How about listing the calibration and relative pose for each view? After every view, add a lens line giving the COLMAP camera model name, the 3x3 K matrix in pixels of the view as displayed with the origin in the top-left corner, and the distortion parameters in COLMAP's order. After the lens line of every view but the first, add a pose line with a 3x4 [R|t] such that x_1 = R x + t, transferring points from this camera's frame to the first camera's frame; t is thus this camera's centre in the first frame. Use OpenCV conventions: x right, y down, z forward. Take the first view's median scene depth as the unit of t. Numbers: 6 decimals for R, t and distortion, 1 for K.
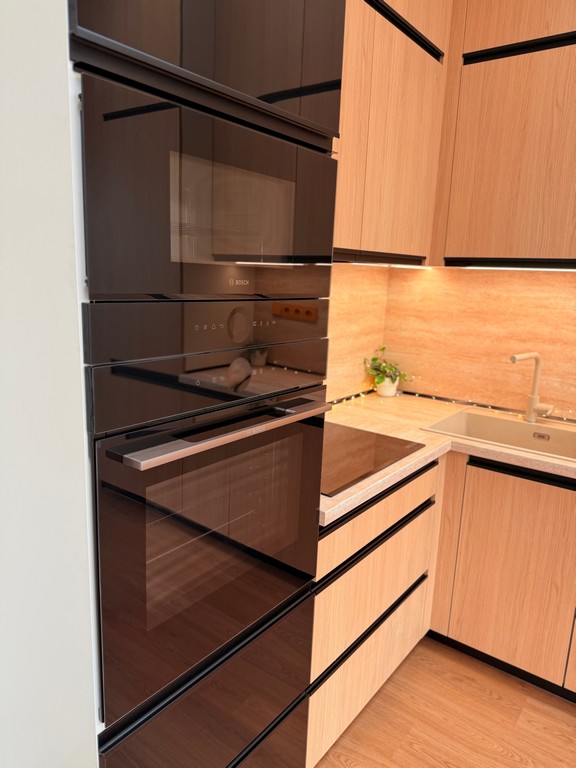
lens RADIAL K [[540.4, 0, 277.8], [0, 540.4, 384.9], [0, 0, 1]] dist [0.008390, -0.022739]
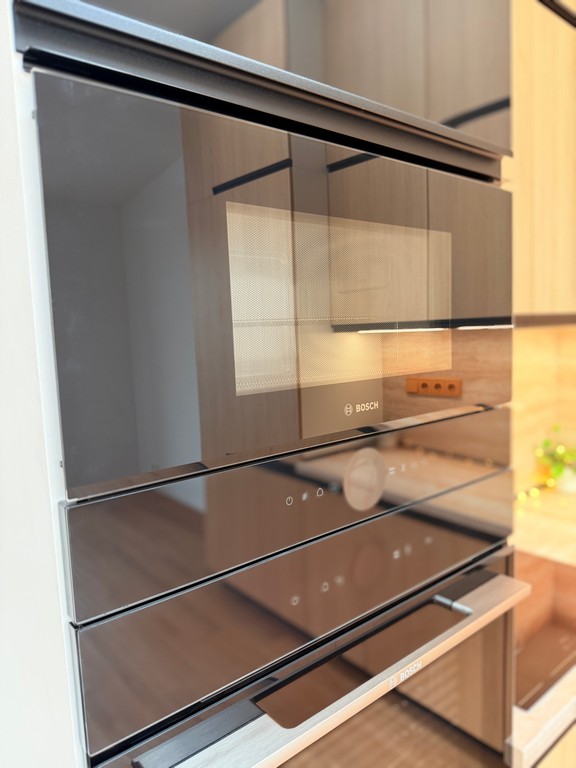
lens RADIAL K [[540.4, 0, 271.4], [0, 540.4, 373.0], [0, 0, 1]] dist [0.008390, -0.022739]
pose [[0.969338, -0.051819, -0.240205, -0.011197], [0.021806, 0.991796, -0.125959, -0.068867], [0.244761, 0.116859, 0.962515, 0.183261]]
